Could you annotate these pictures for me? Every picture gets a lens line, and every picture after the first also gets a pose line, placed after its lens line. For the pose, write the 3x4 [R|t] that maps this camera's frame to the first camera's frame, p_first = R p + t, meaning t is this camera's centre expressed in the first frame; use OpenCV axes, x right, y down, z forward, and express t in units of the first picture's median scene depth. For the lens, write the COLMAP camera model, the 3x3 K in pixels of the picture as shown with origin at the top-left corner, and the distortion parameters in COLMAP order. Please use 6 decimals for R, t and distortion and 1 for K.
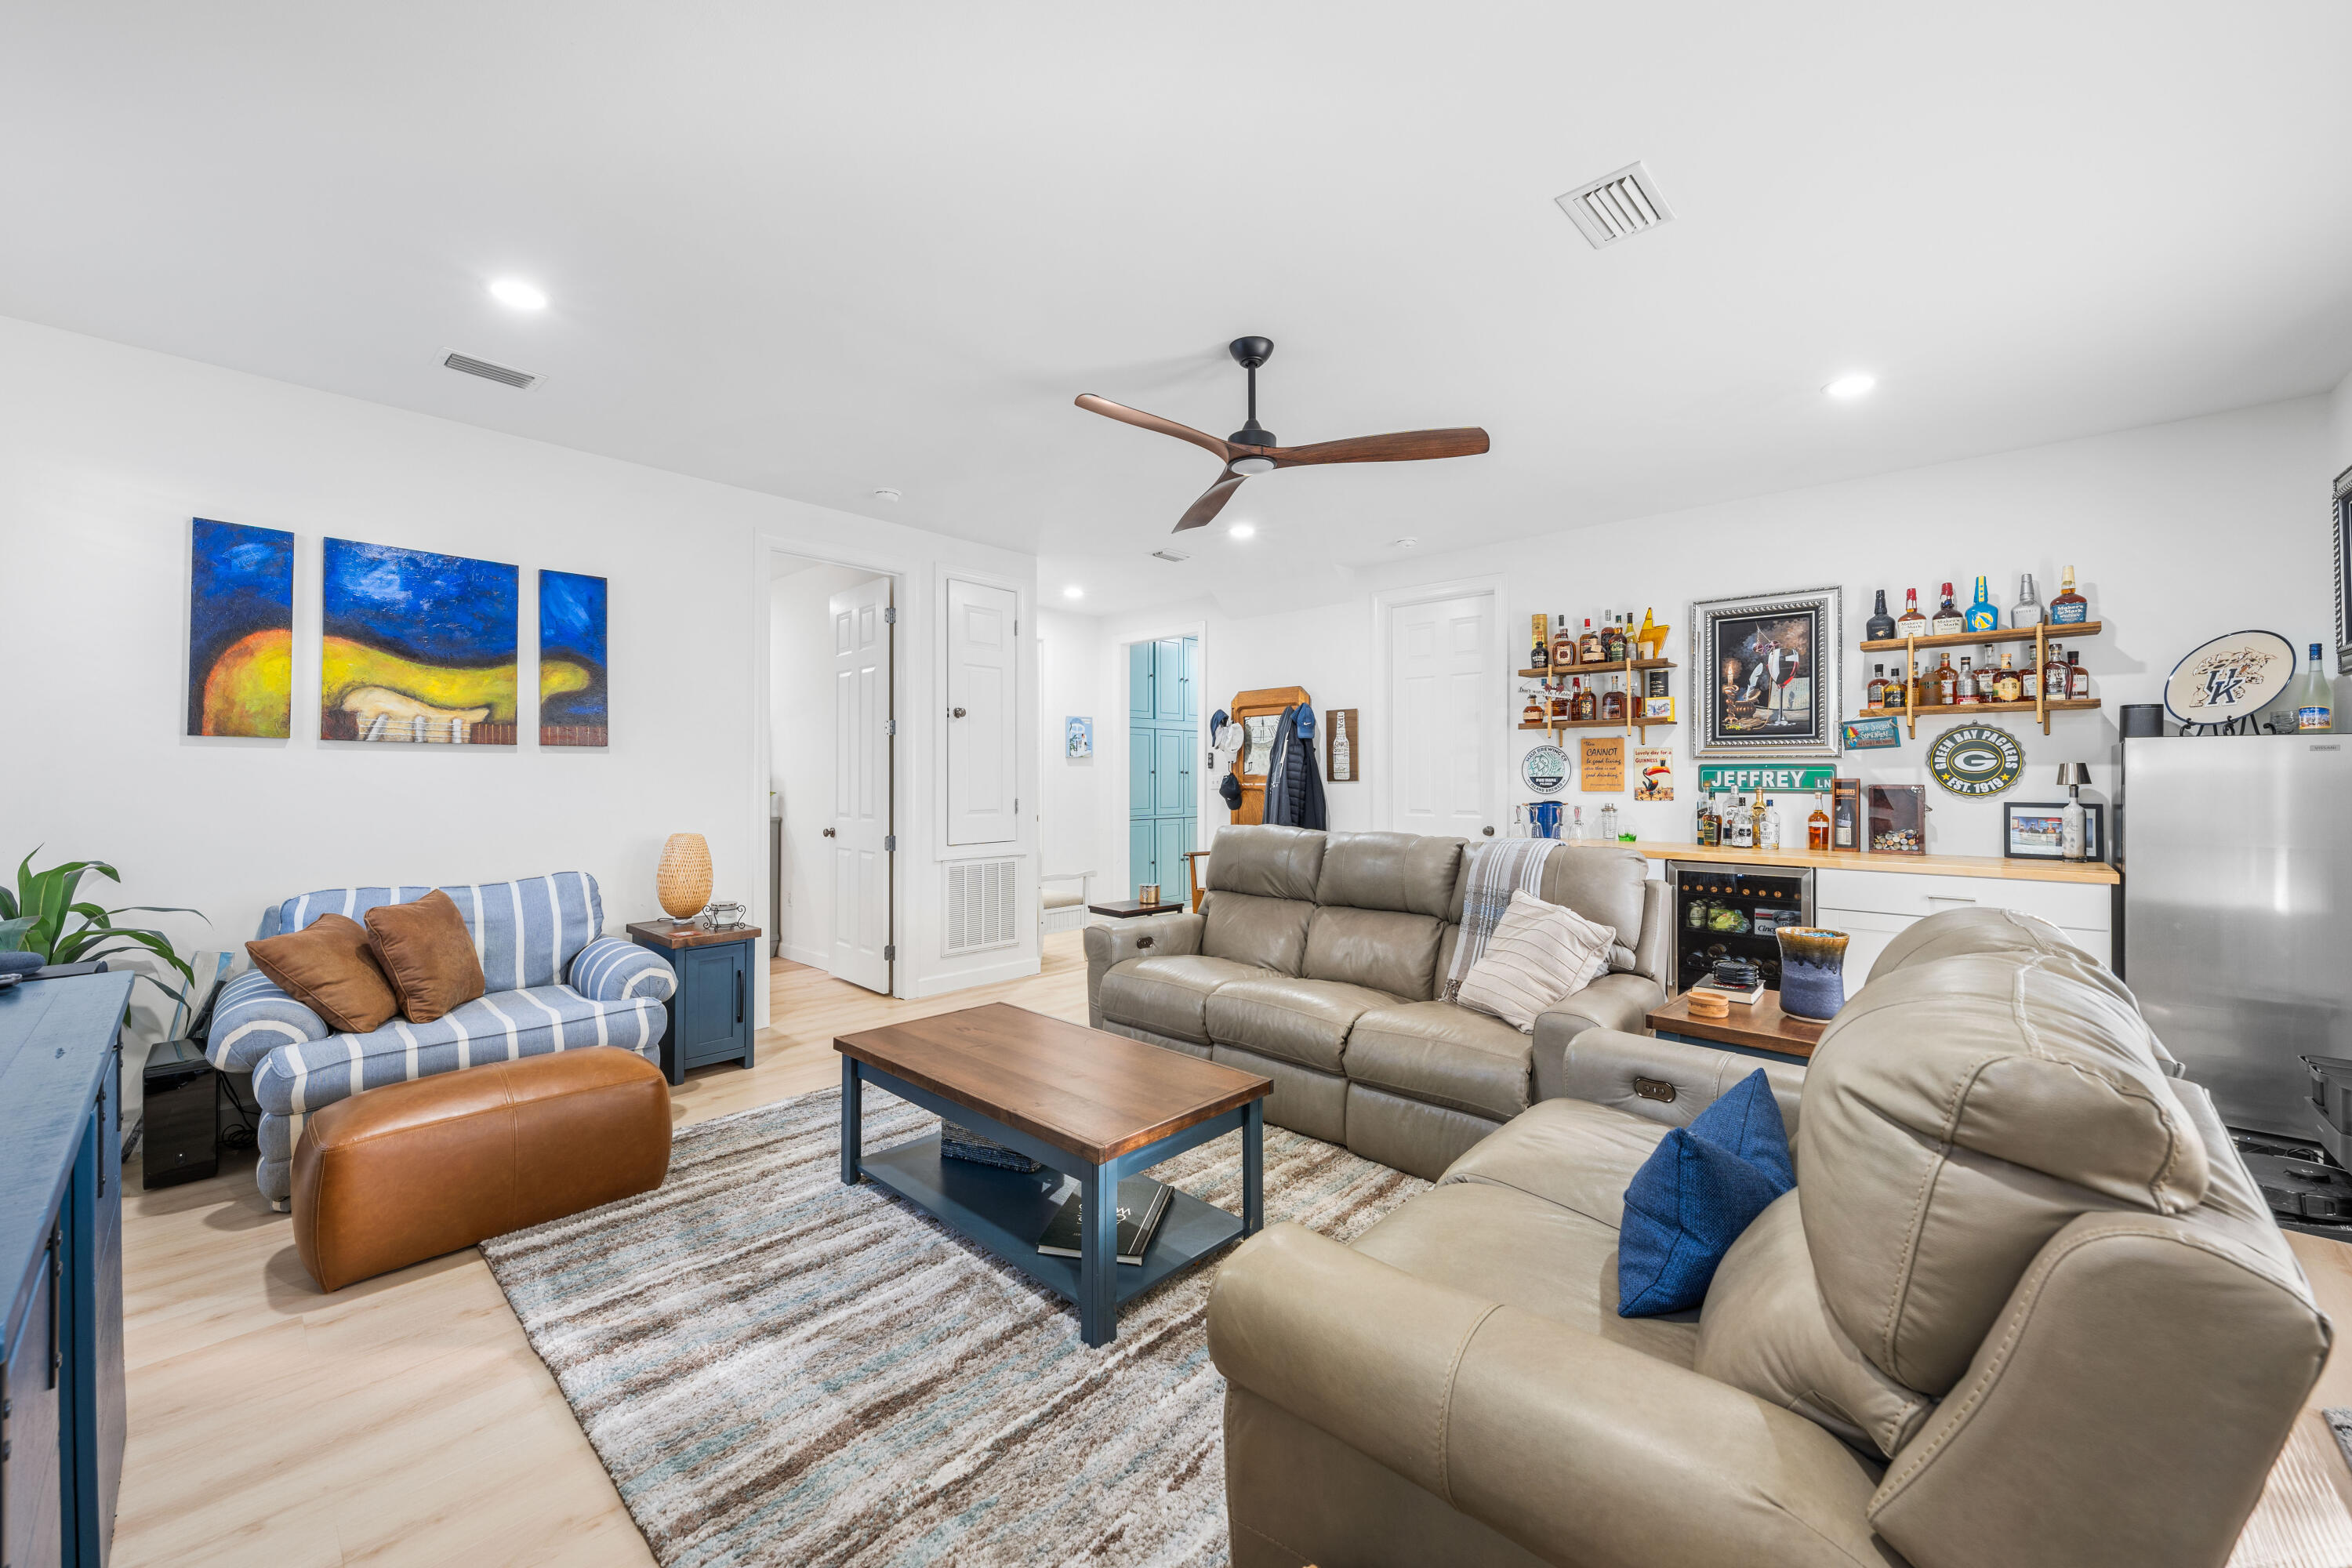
lens RADIAL K [[903.2, 0, 1180.6], [0, 903.2, 776.2], [0, 0, 1]] dist [-0.000209, -0.000003]
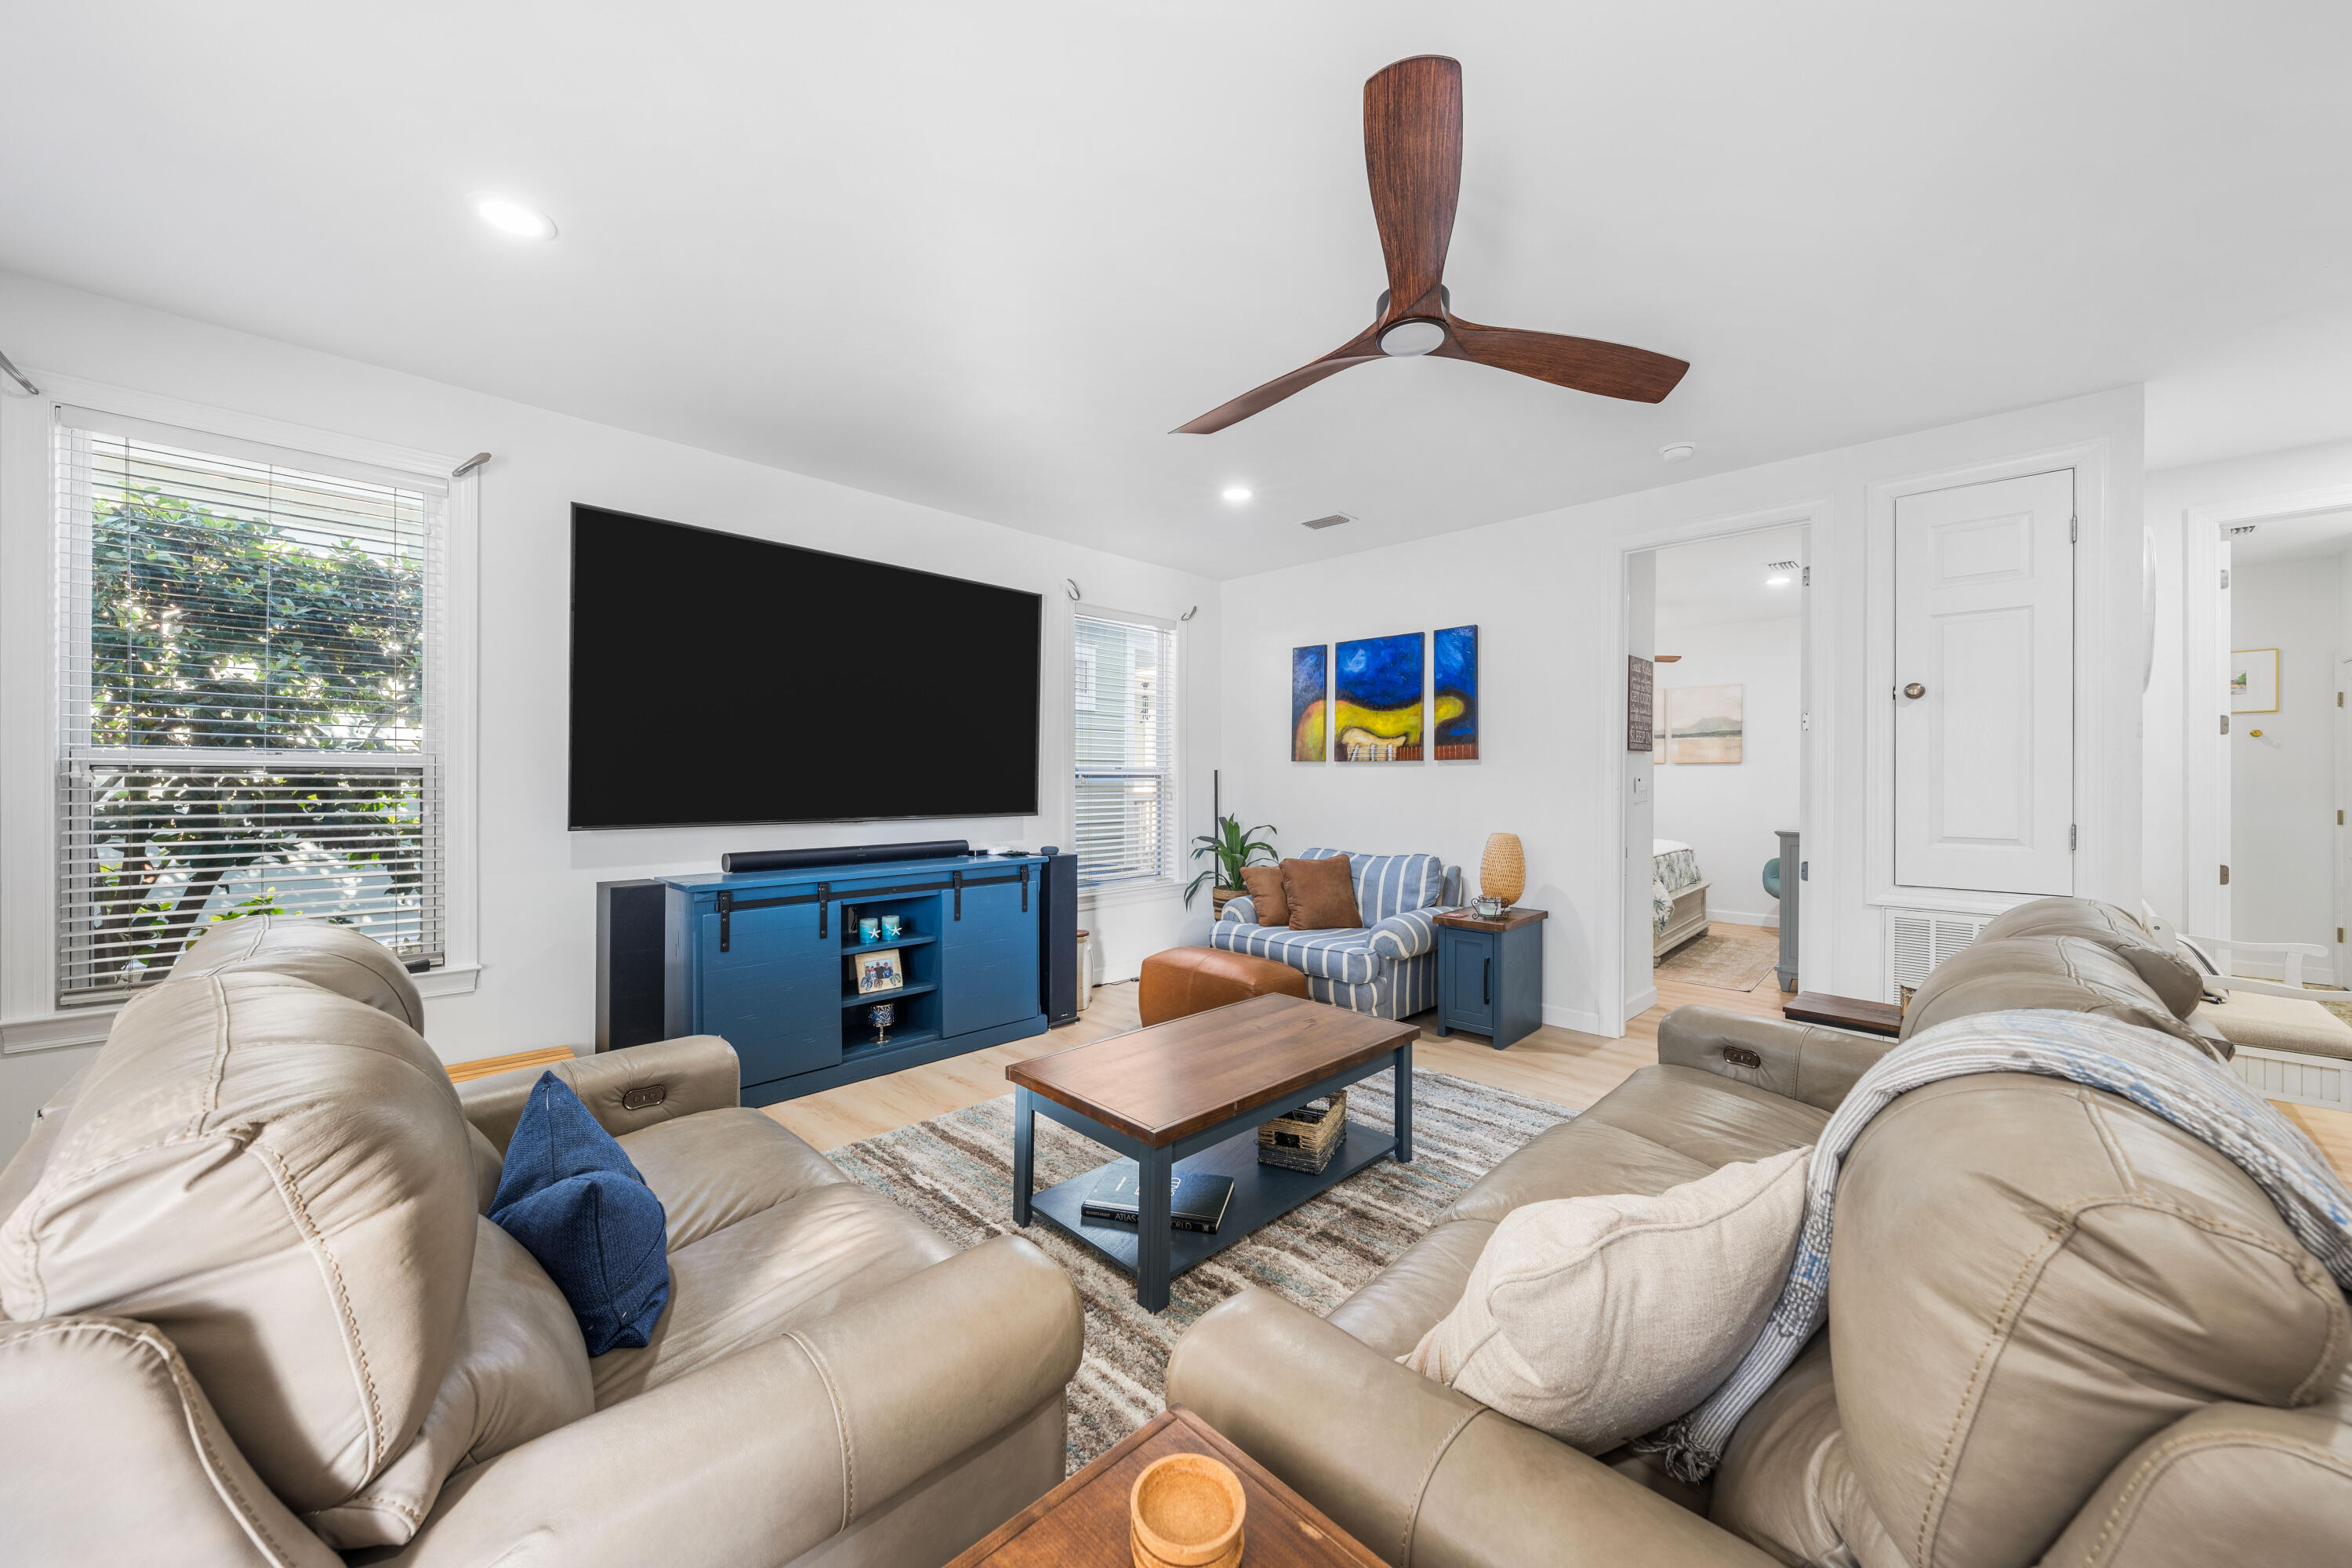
lens RADIAL K [[851.4, 0, 1173.4], [0, 851.4, 781.1], [0, 0, 1]] dist [-0.000007, 0.000020]
pose [[-0.049884, 0.002803, -0.998751, 0.617901], [-0.001319, 0.999995, 0.002872, -0.006003], [0.998754, 0.001460, -0.049880, 0.704025]]
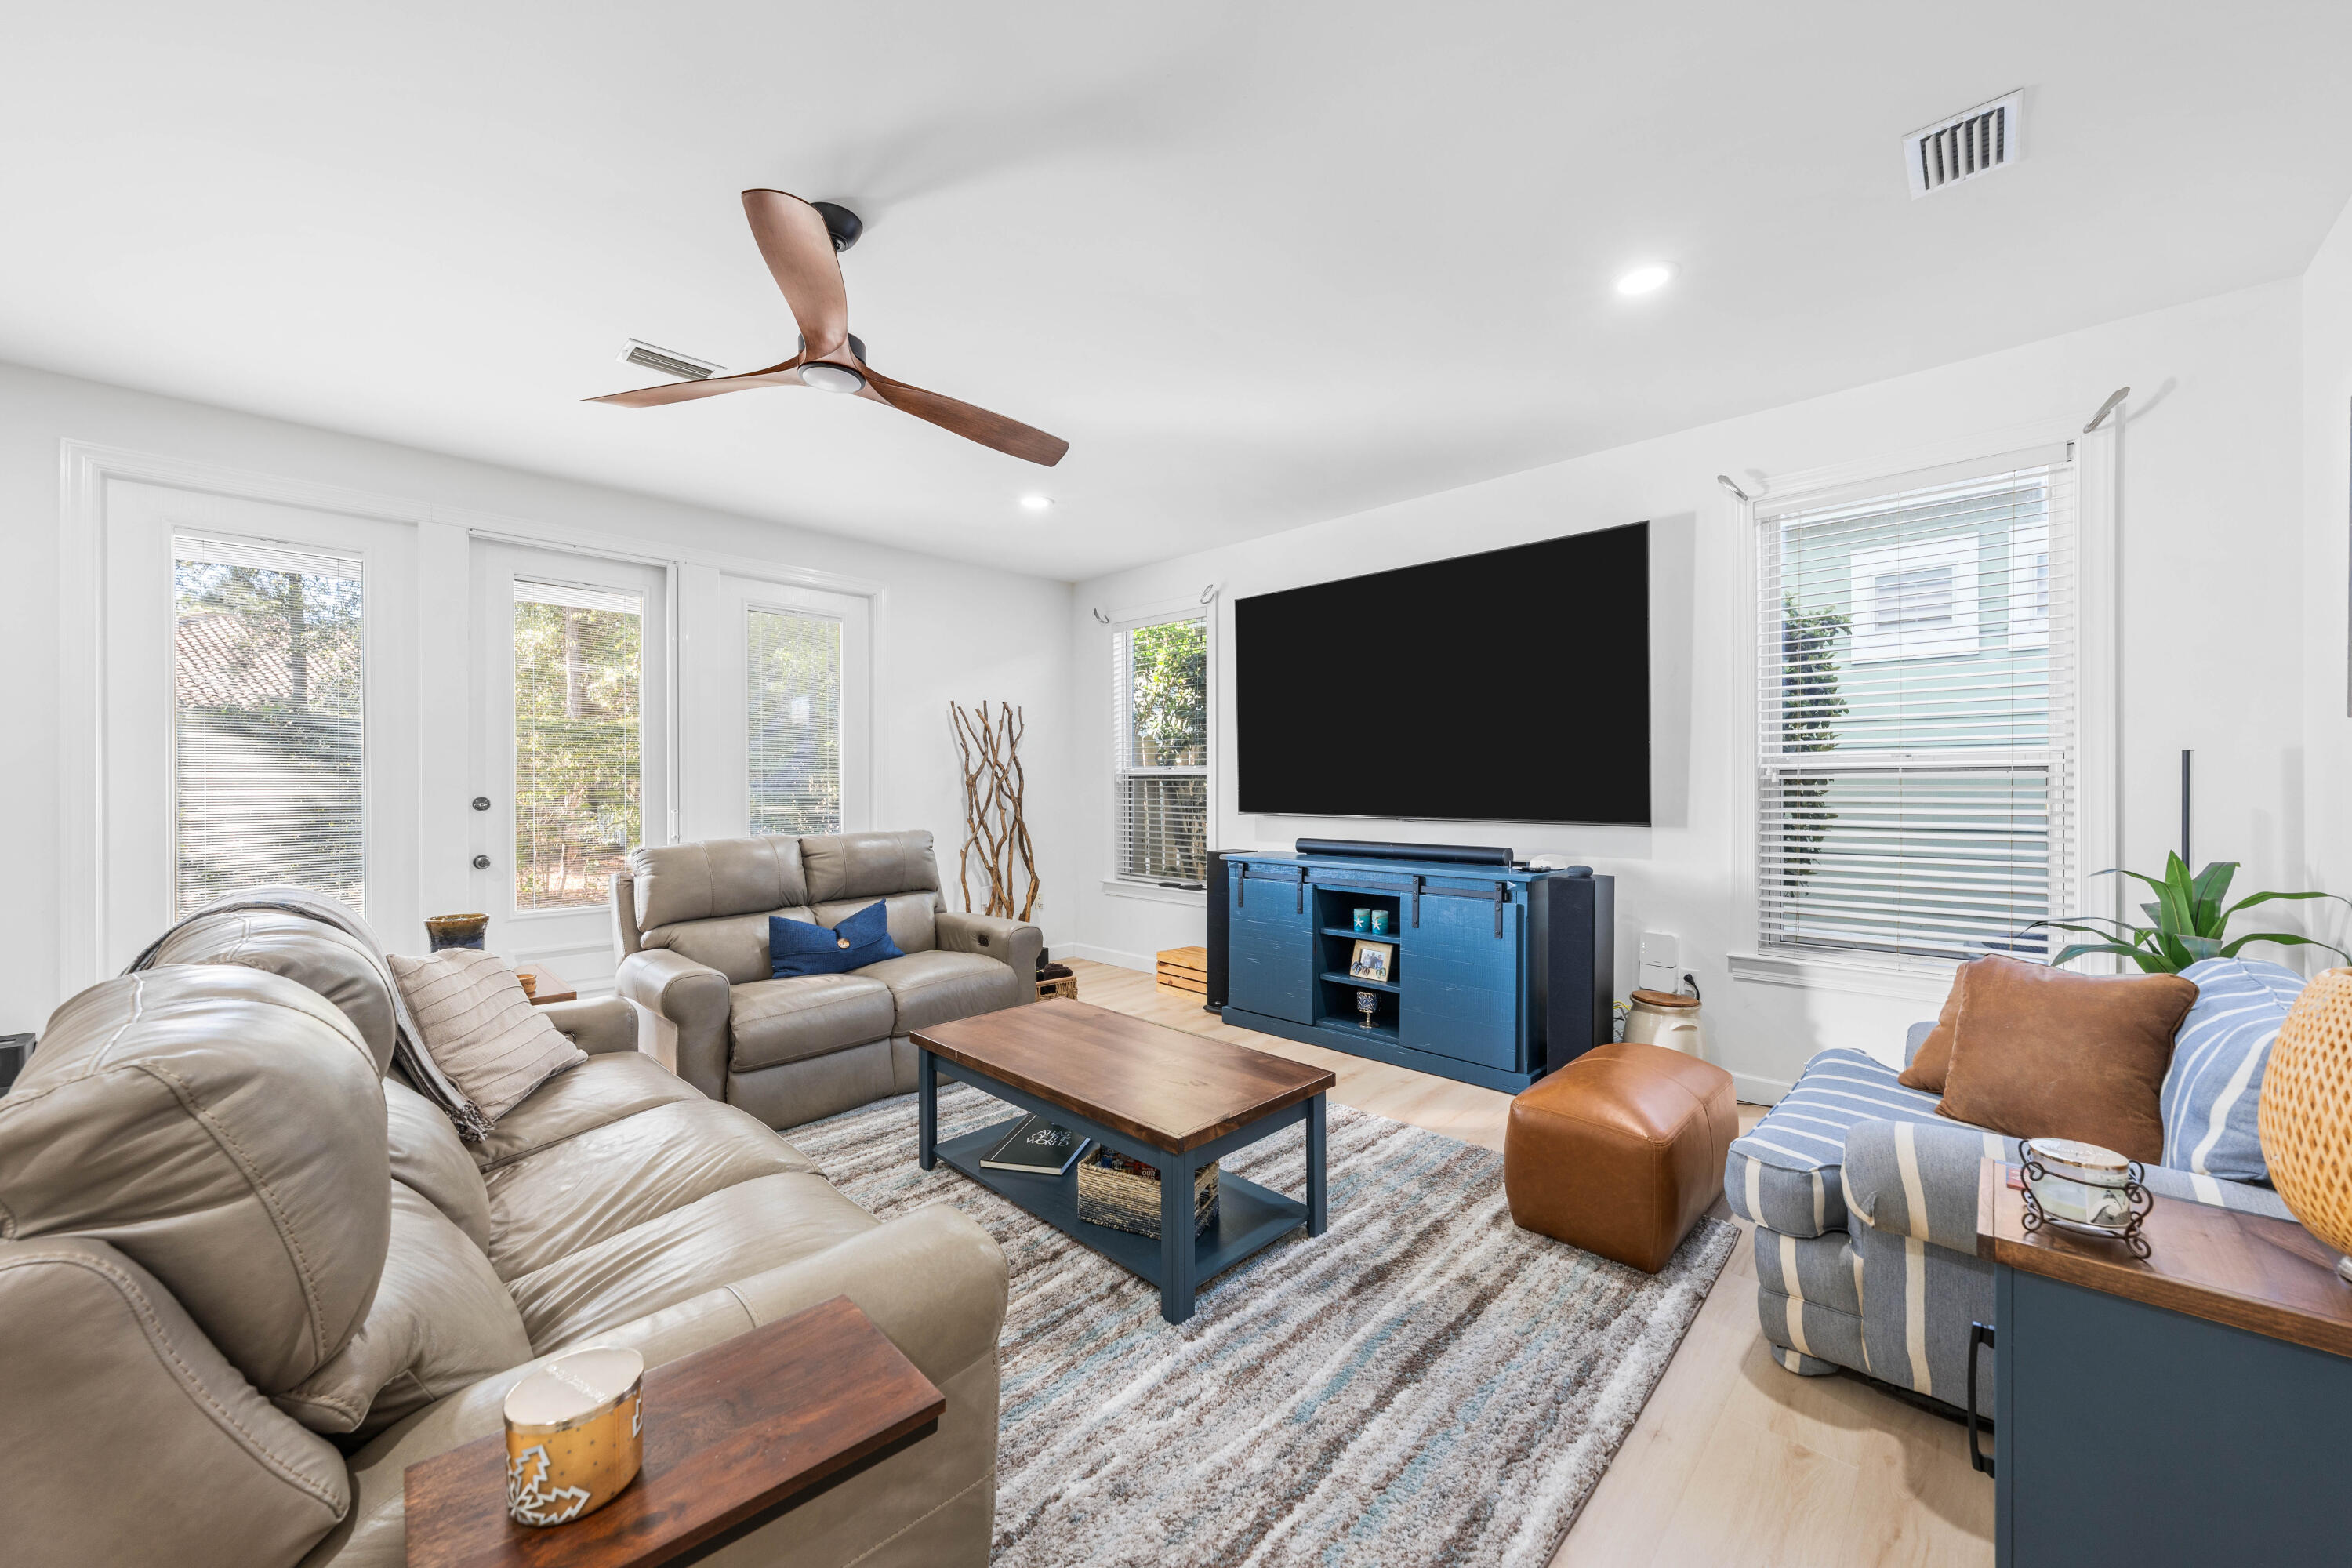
lens RADIAL K [[851.4, 0, 1169.0], [0, 851.4, 791.1], [0, 0, 1]] dist [-0.000007, 0.000020]
pose [[-0.999401, 0.000137, 0.034612, -0.191905], [0.000148, 1.000000, 0.000304, 0.010320], [-0.034612, 0.000309, -0.999401, 1.414316]]
